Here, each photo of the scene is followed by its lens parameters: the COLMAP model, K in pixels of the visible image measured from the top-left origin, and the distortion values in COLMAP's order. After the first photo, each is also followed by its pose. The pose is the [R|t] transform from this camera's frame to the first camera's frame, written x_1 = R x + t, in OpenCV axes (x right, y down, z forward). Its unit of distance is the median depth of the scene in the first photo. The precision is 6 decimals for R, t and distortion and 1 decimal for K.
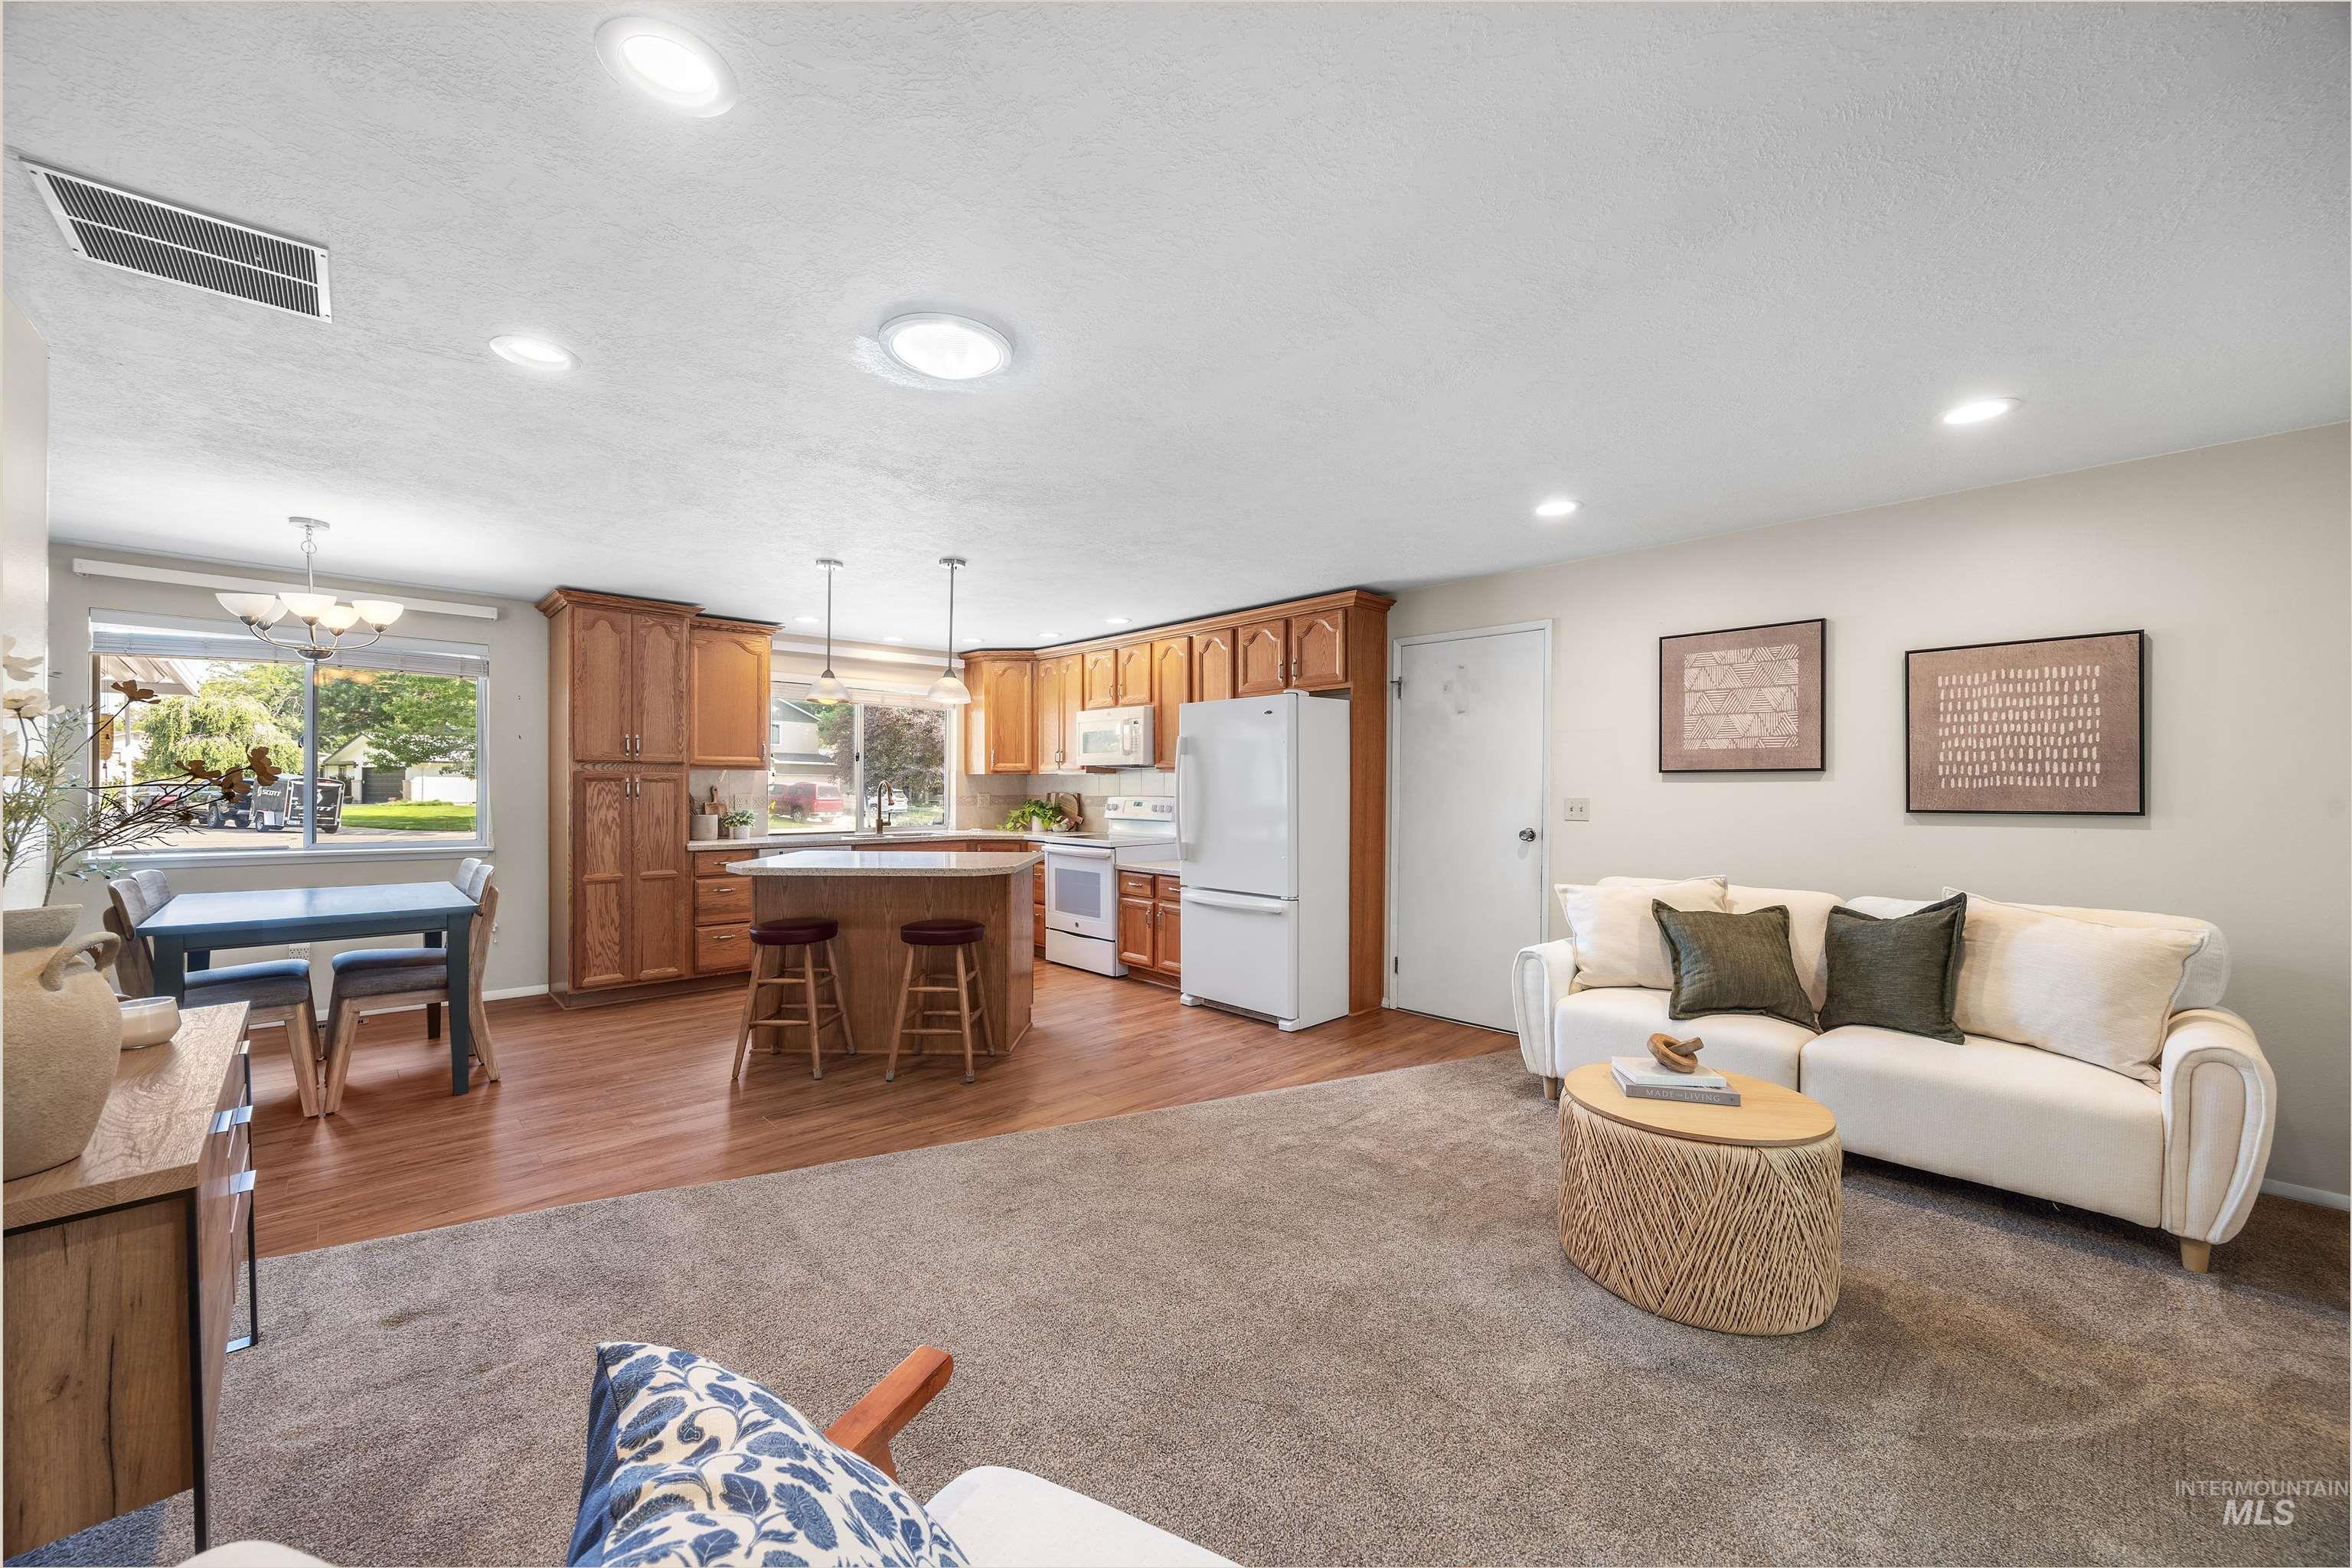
lens RADIAL K [[894.0, 0, 1178.8], [0, 894.0, 791.1], [0, 0, 1]] dist [0.001270, 0.000059]
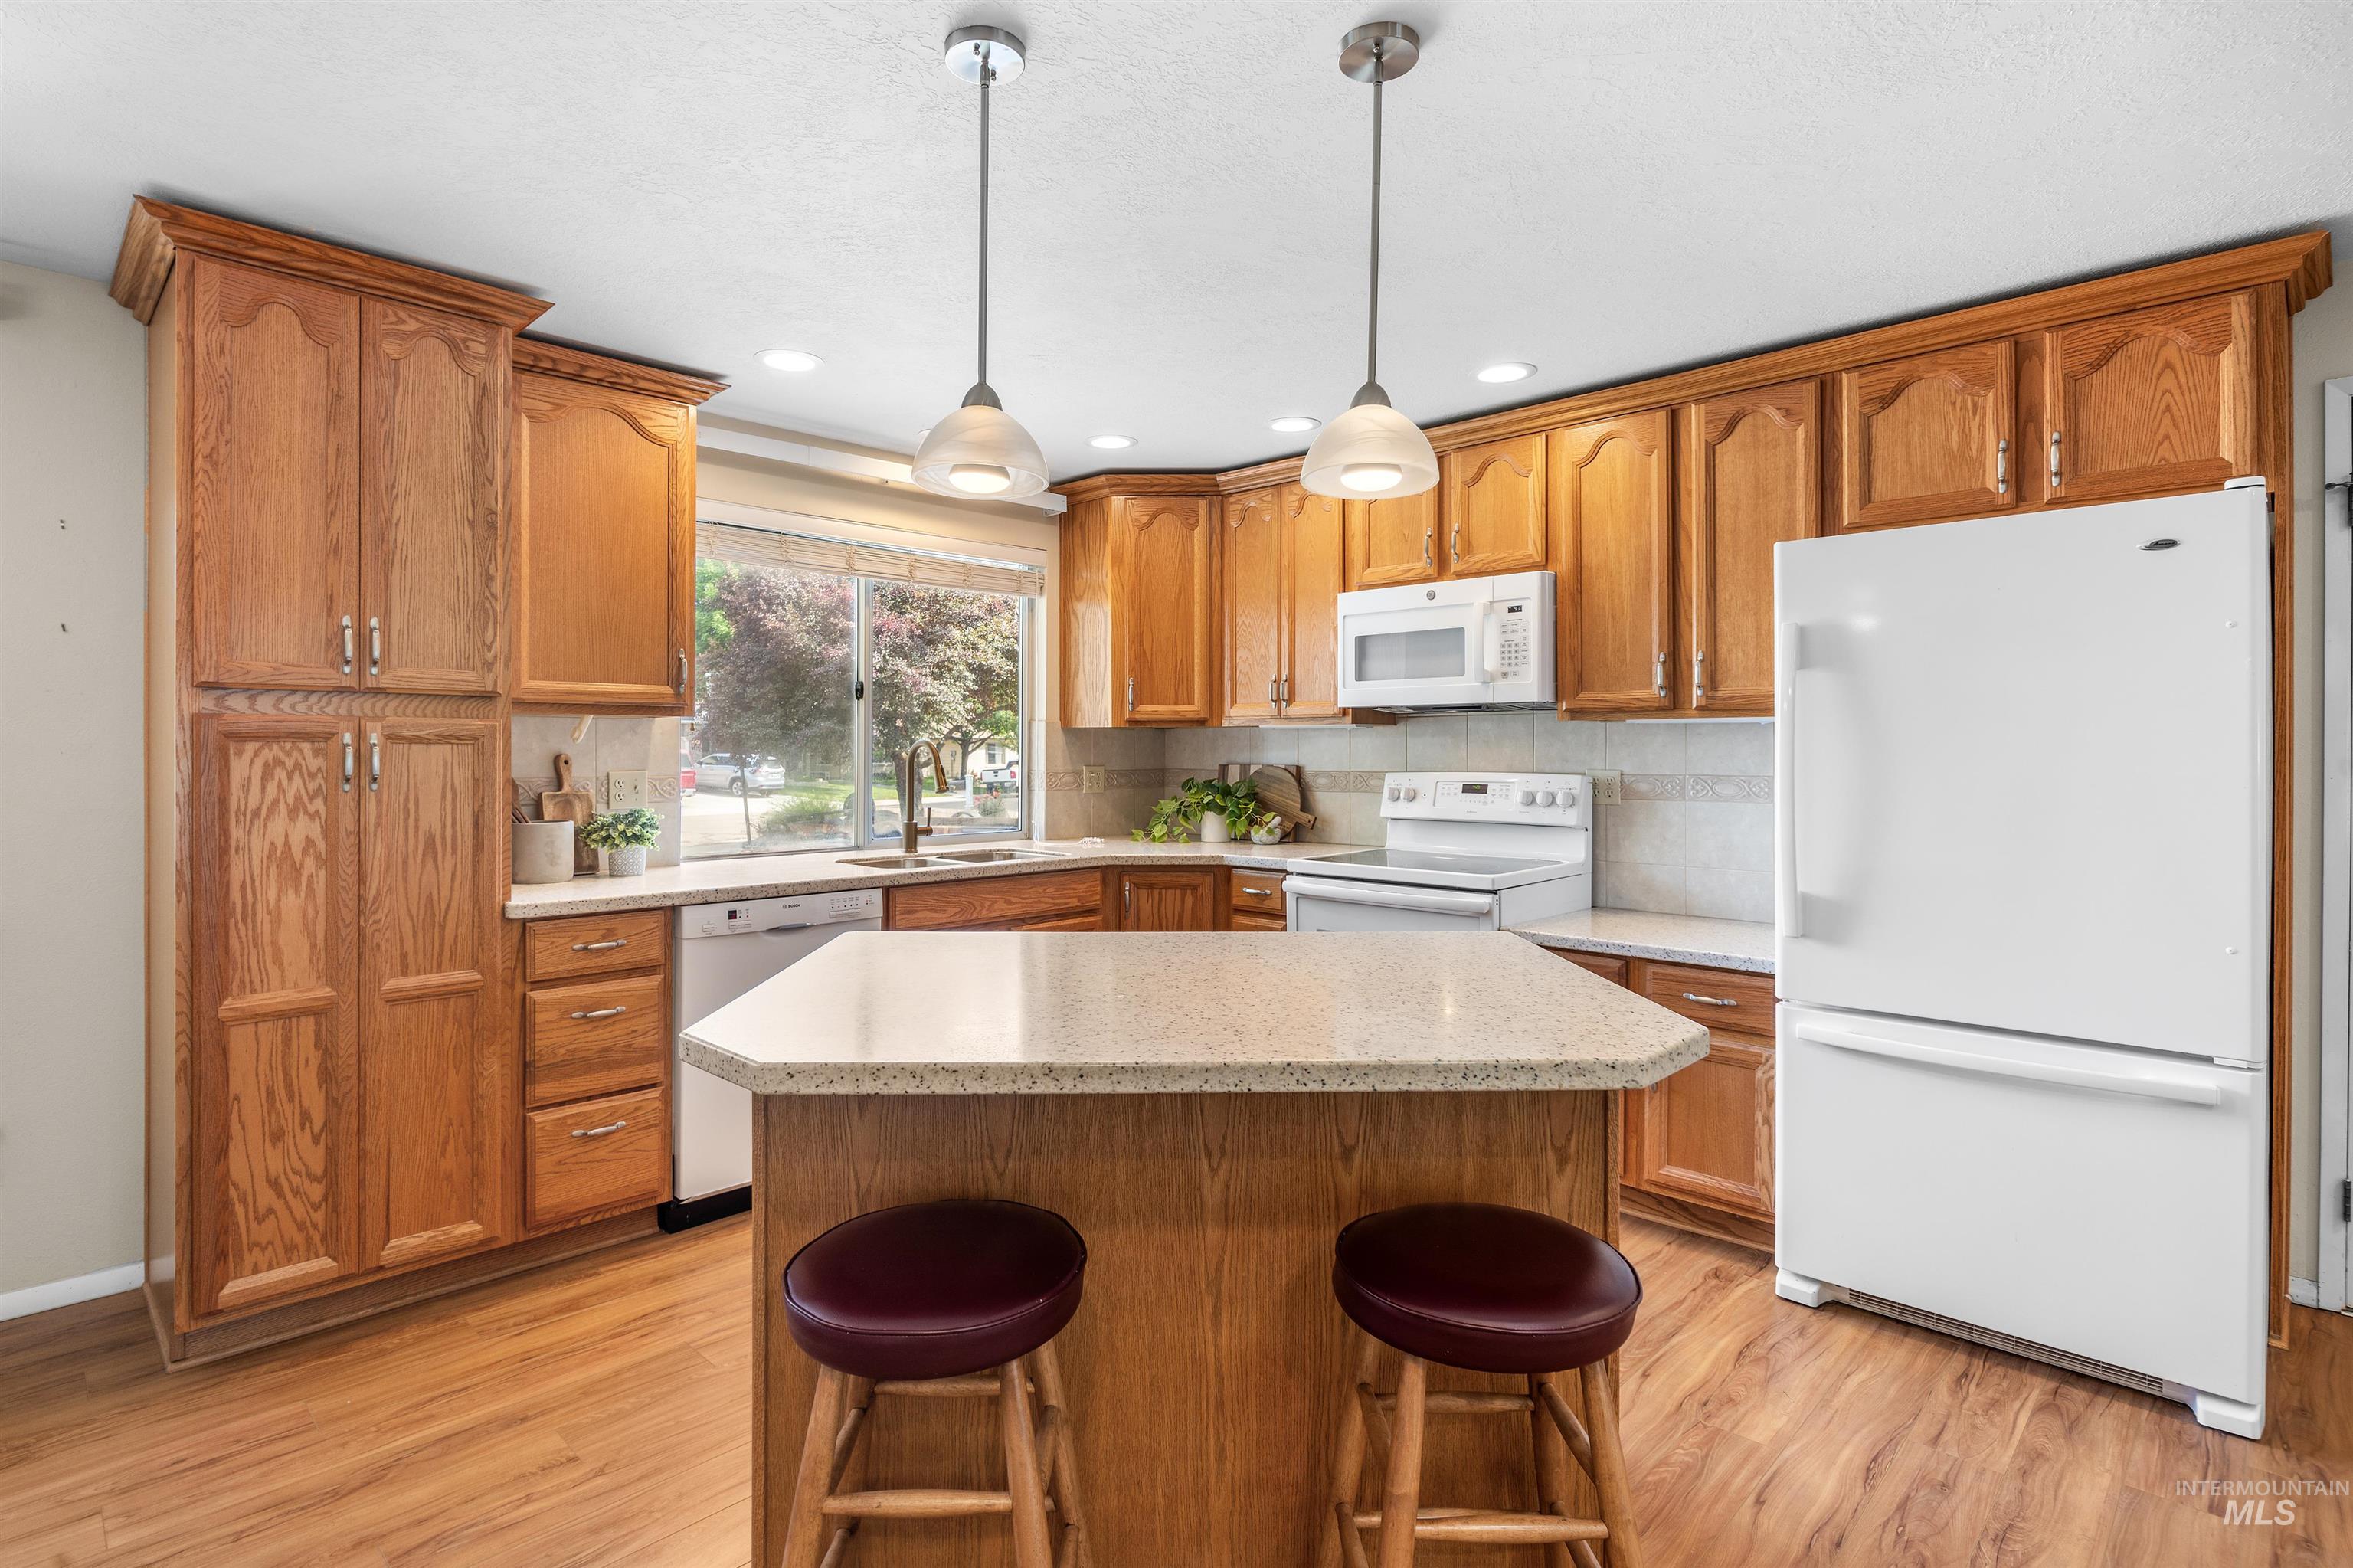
lens RADIAL K [[1162.8, 0, 1171.6], [0, 1162.8, 750.4], [0, 0, 1]] dist [-0.005170, -0.000074]
pose [[0.999248, -0.003208, 0.038649, -0.254748], [0.003458, 0.999974, -0.006396, -0.002549], [-0.038627, 0.006525, 0.999232, 0.440259]]
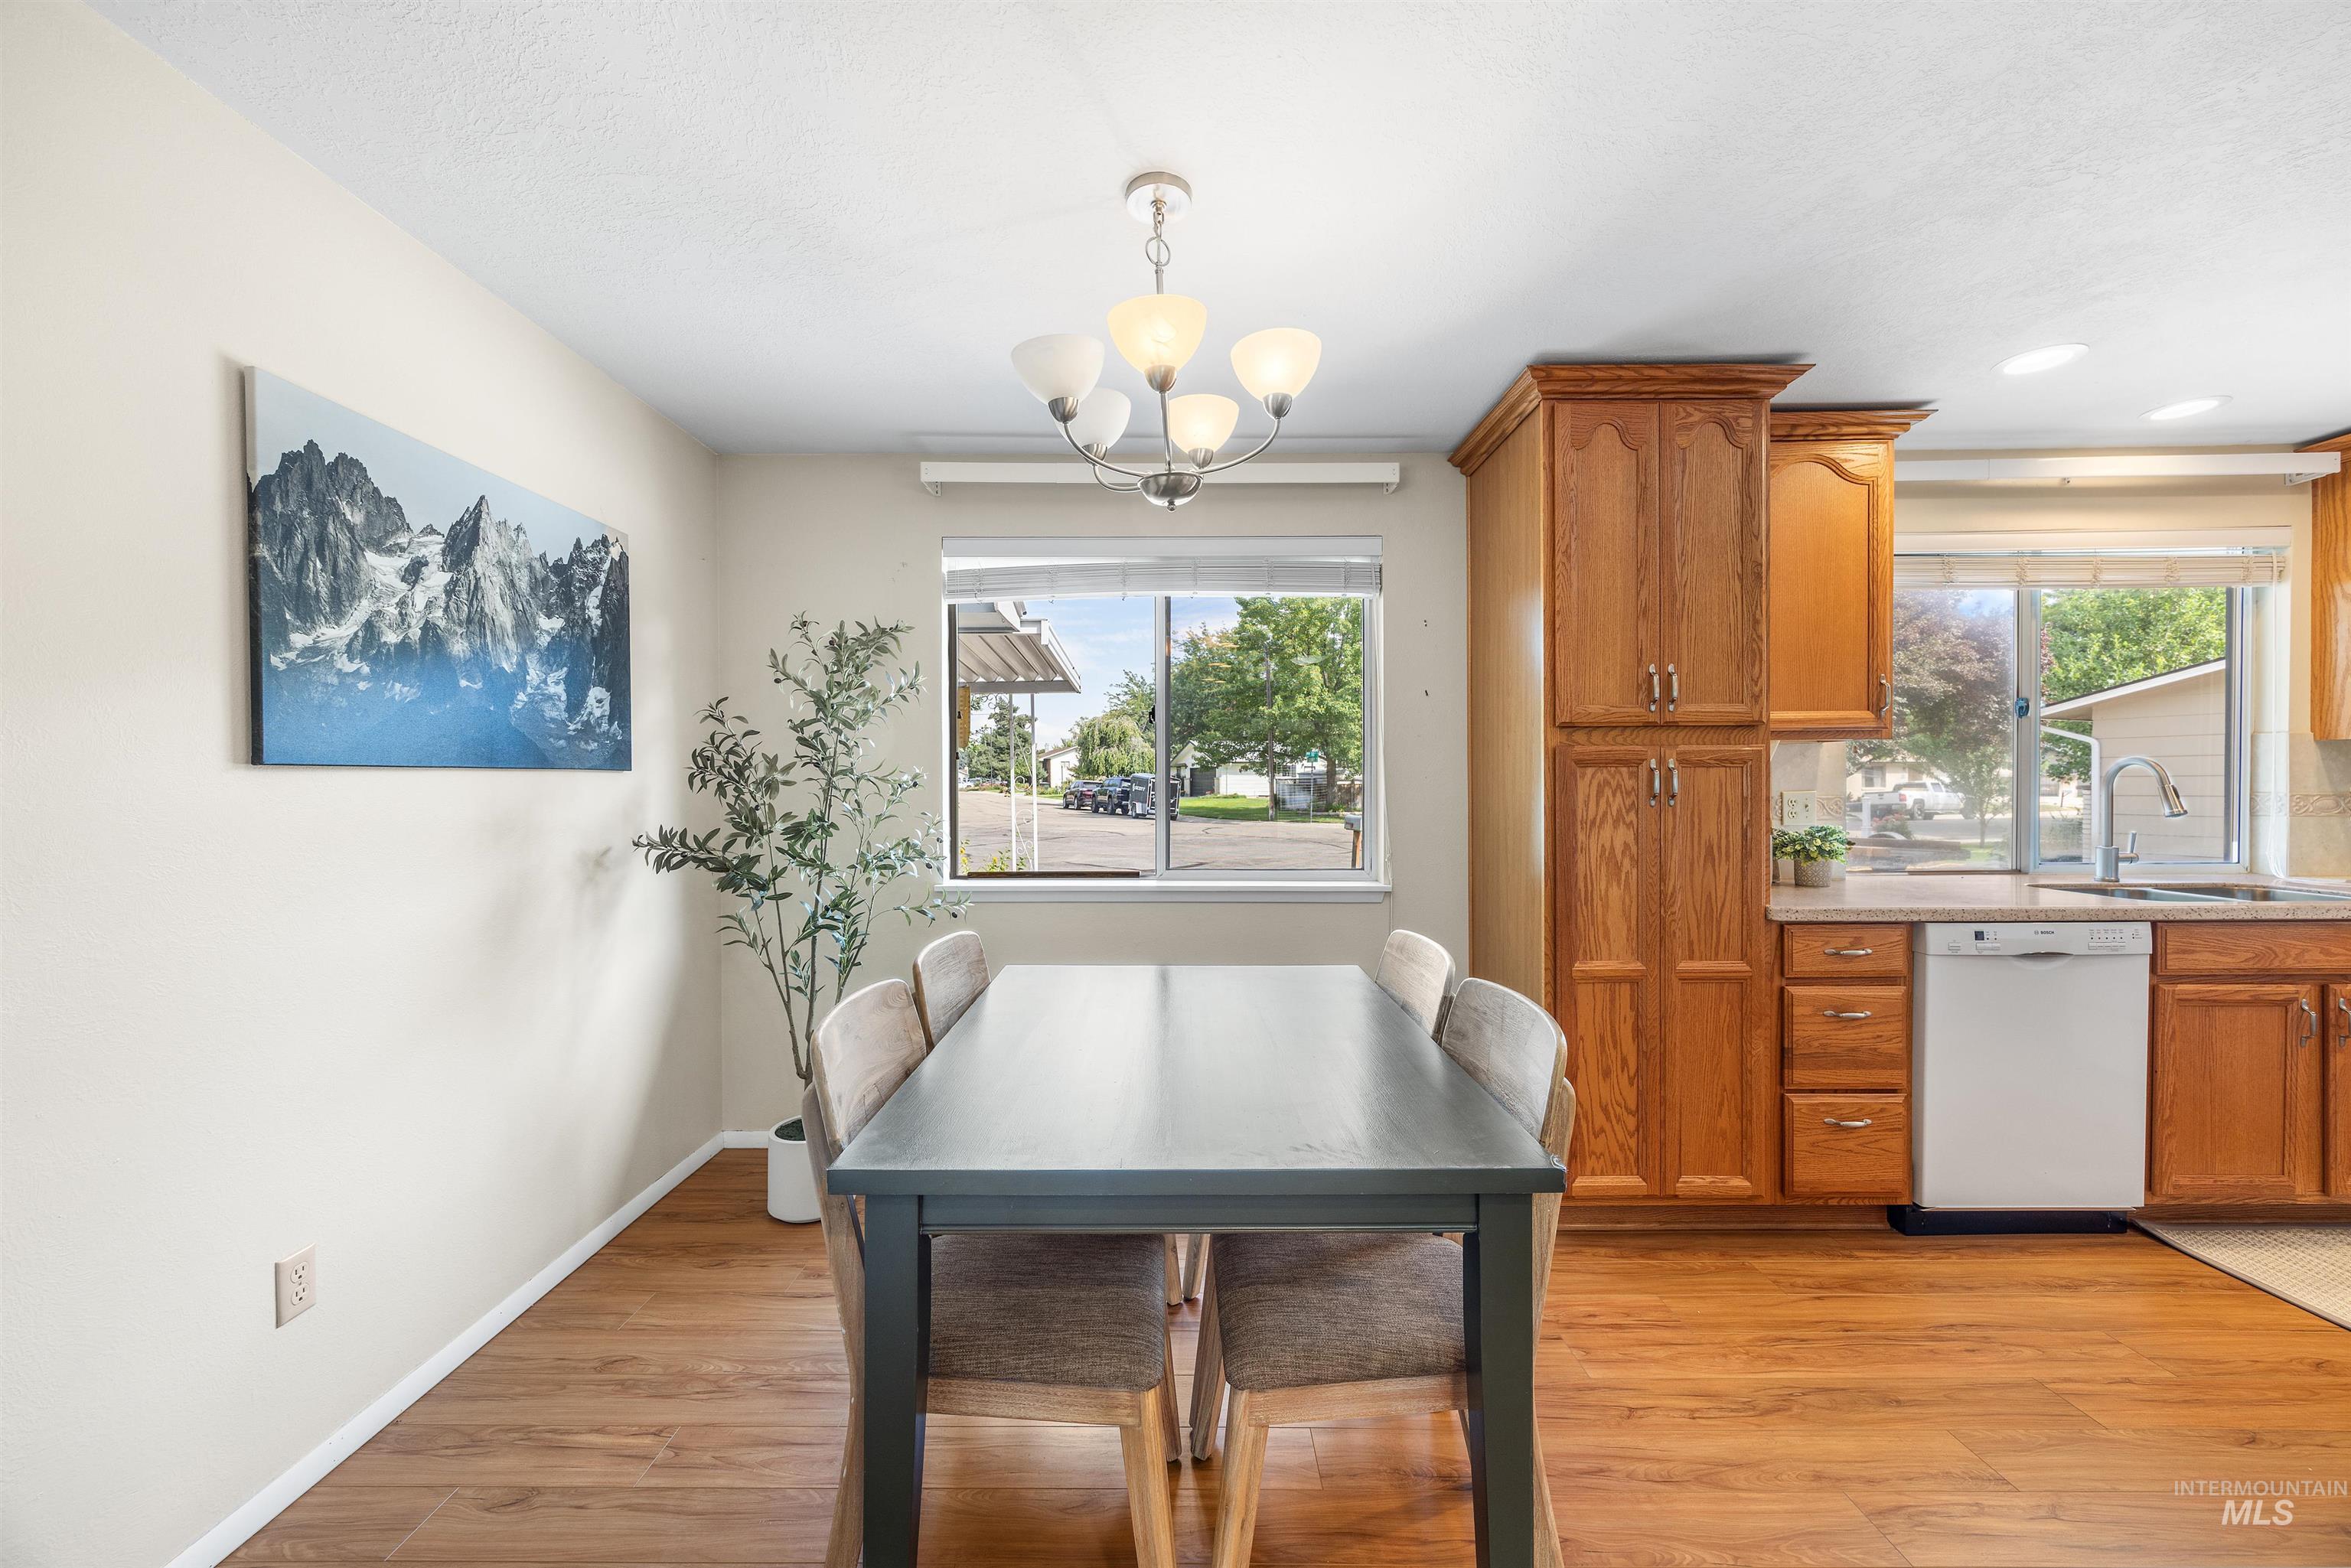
lens RADIAL K [[892.0, 0, 1163.9], [0, 892.0, 788.1], [0, 0, 1]] dist [0.001553, 0.000070]
pose [[0.719699, -0.003677, -0.694277, -0.419115], [0.006574, 0.999977, 0.001519, -0.001640], [0.694255, -0.005658, 0.719707, 0.430881]]
